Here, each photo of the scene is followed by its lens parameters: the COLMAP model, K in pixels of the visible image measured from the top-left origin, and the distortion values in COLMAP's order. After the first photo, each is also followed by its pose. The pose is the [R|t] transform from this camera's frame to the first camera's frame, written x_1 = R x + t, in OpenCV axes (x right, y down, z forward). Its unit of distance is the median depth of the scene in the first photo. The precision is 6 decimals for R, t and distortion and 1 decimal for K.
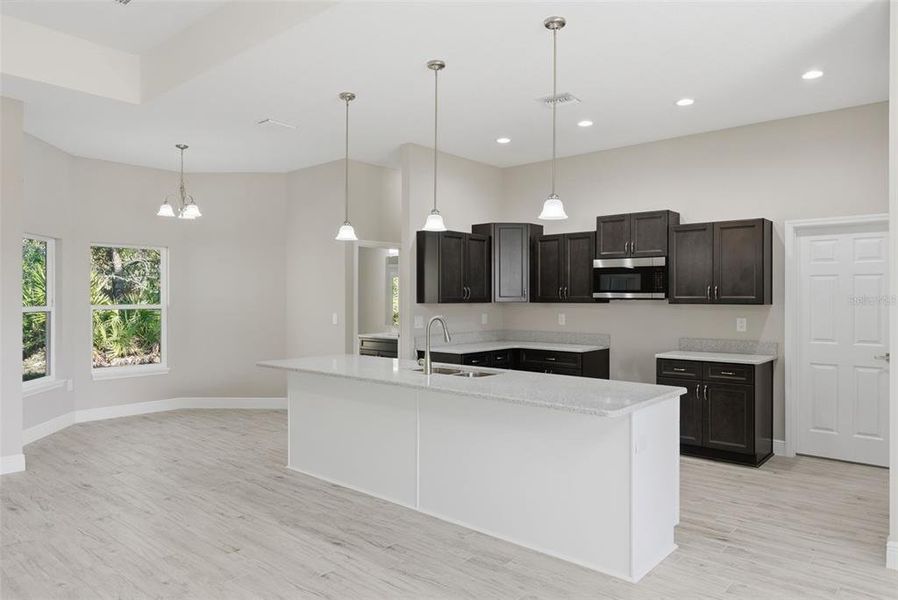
lens RADIAL K [[595.6, 0, 449.0], [0, 595.6, 300.0], [0, 0, 1]] dist [0.002089, 0.000350]
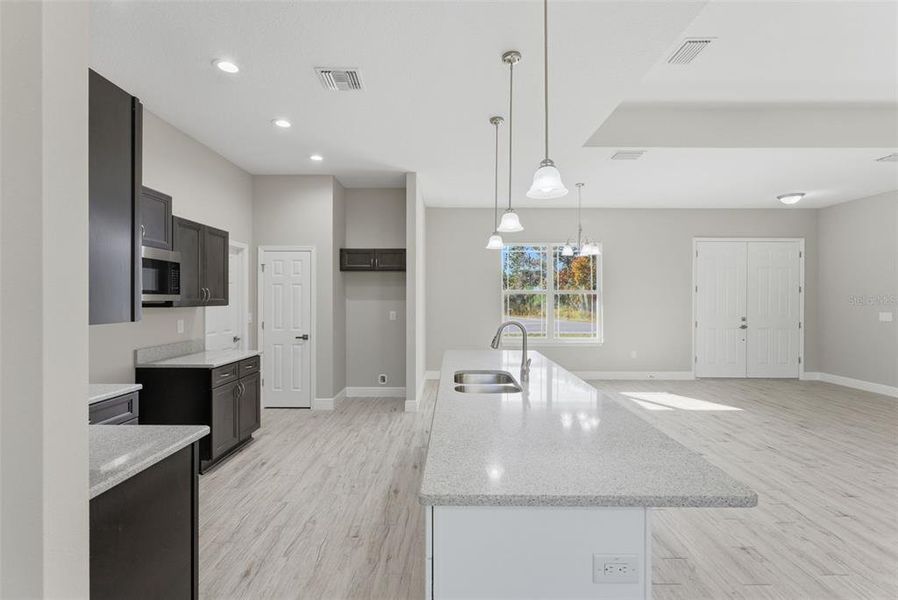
lens RADIAL K [[405.8, 0, 449.6], [0, 405.8, 297.1], [0, 0, 1]] dist [0.000106, -0.000188]
pose [[-0.653782, -0.001108, 0.756682, -0.361753], [0.000861, 0.999997, 0.002208, -0.010202], [-0.756683, 0.002095, -0.653779, 1.203216]]
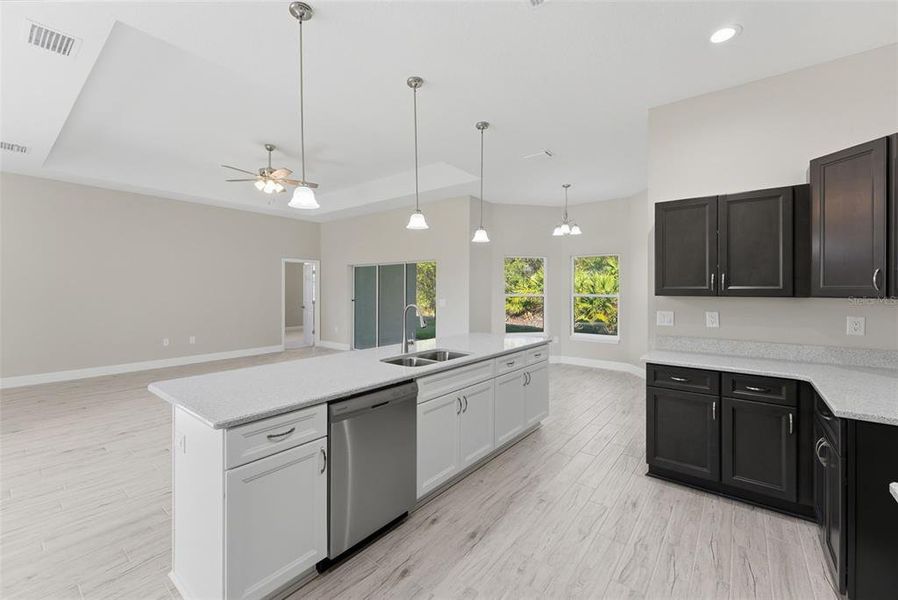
lens RADIAL K [[368.1, 0, 451.6], [0, 368.1, 290.8], [0, 0, 1]] dist [-0.001033, -0.000069]
pose [[0.055079, 0.000739, -0.998482, 0.545851], [-0.008889, 0.999960, 0.000250, 0.000974], [0.998442, 0.008861, 0.055083, 0.827205]]
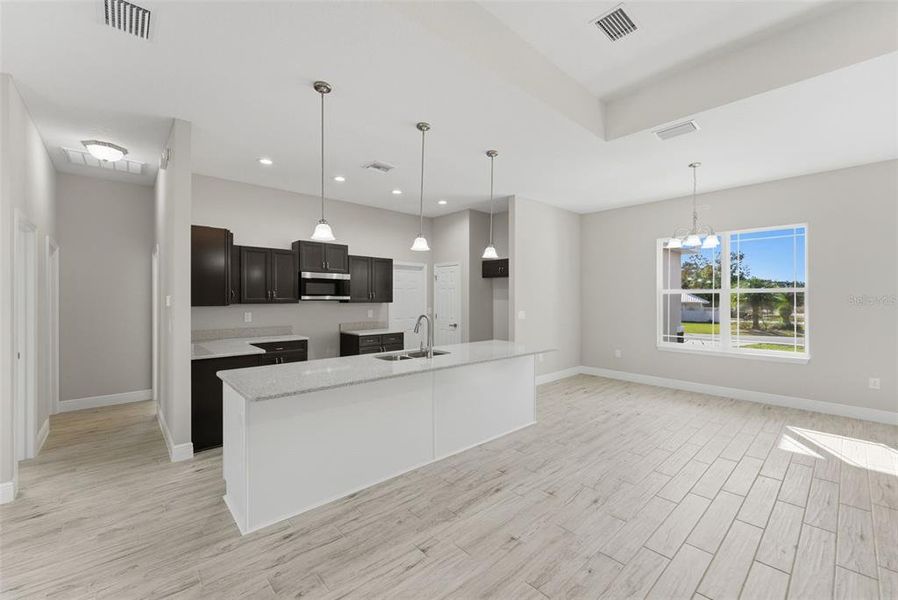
lens RADIAL K [[368.1, 0, 448.2], [0, 368.1, 296.7], [0, 0, 1]] dist [-0.000840, 0.000020]
pose [[0.120427, 0.001457, 0.992721, -0.670181], [0.003959, 0.999990, -0.001947, -0.008263], [-0.992714, 0.004165, 0.120420, 0.677000]]
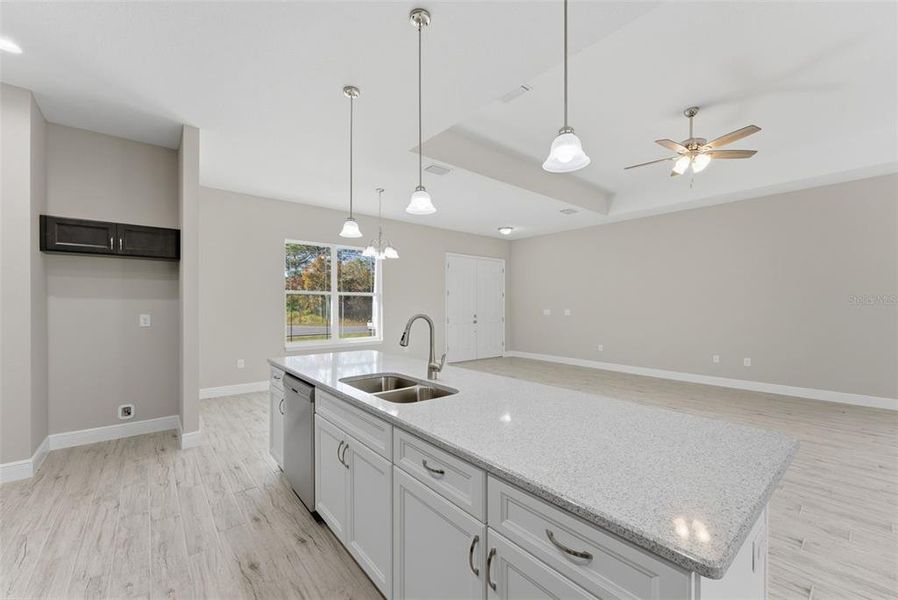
lens RADIAL K [[362.2, 0, 450.0], [0, 362.2, 303.9], [0, 0, 1]] dist [-0.001289, 0.000416]
pose [[-0.987791, 0.000052, 0.155786, -0.115948], [0.000373, 0.999998, 0.002027, 0.009376], [-0.155786, 0.002061, -0.987789, 1.204910]]
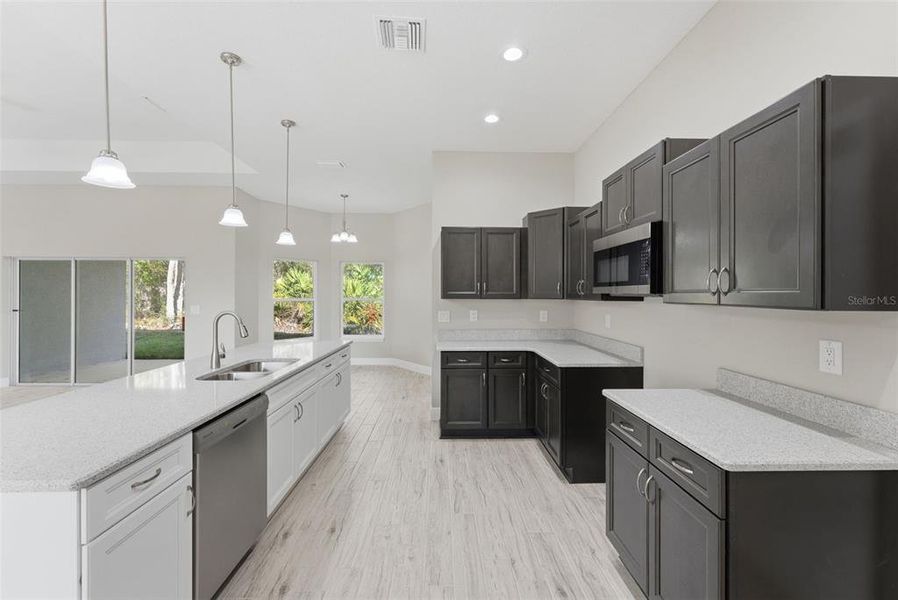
lens RADIAL K [[368.1, 0, 448.2], [0, 368.1, 296.7], [0, 0, 1]] dist [-0.000840, 0.000020]
pose [[0.676301, 0.004024, -0.736614, 0.543354], [-0.004322, 0.999990, 0.001495, 0.000322], [0.736613, 0.002173, 0.676311, 0.684681]]
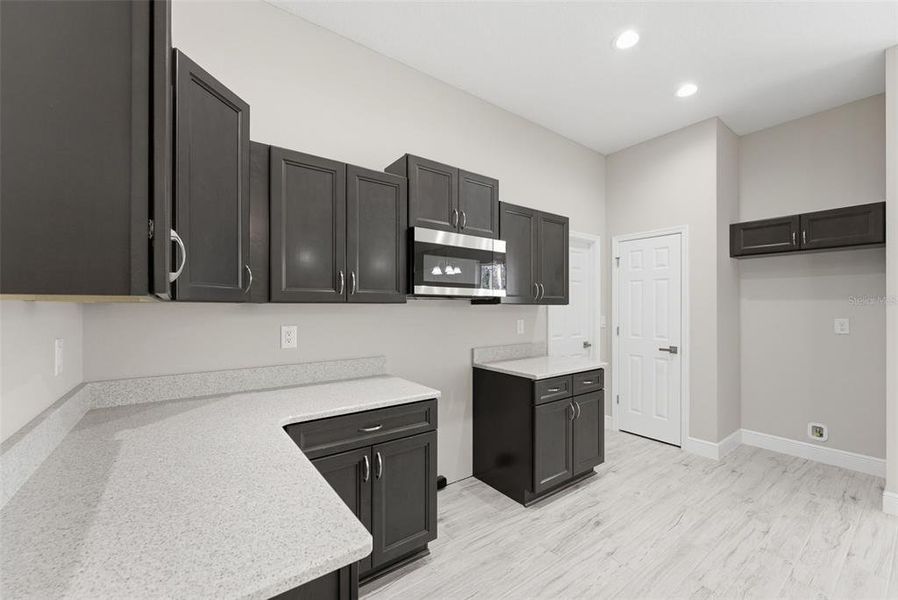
lens RADIAL K [[364.3, 0, 449.2], [0, 364.3, 305.3], [0, 0, 1]] dist [-0.000921, 0.000178]
pose [[0.212184, 0.000586, 0.977230, -0.106181], [0.002974, 0.999995, -0.001245, 0.008828], [-0.977225, 0.003170, 0.212181, 1.075400]]
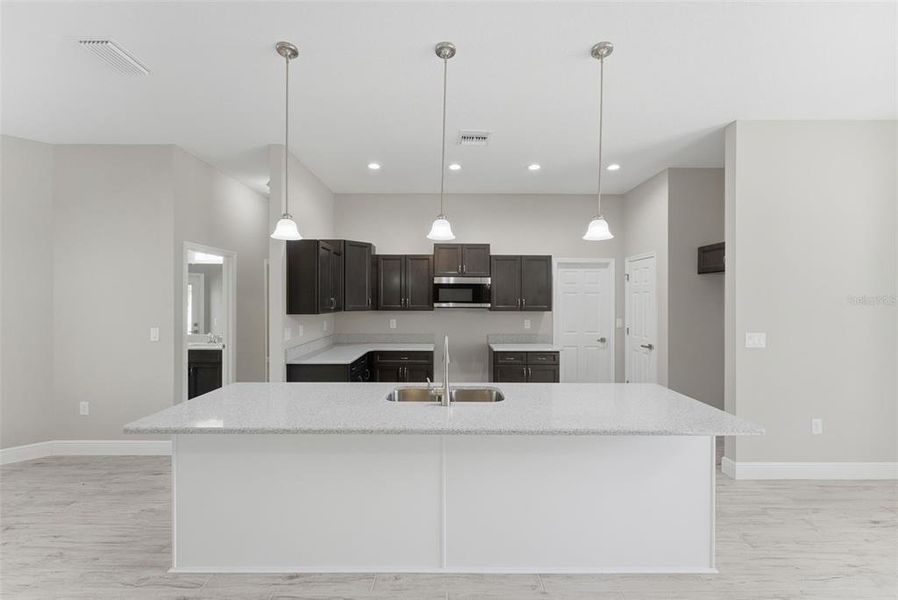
lens RADIAL K [[362.4, 0, 449.0], [0, 362.4, 300.0], [0, 0, 1]] dist [-0.001486, -0.000058]
pose [[0.749286, -0.000186, 0.662246, -0.297865], [0.001504, 0.999998, -0.001421, -0.020597], [-0.662245, 0.002061, 0.749285, 0.477274]]
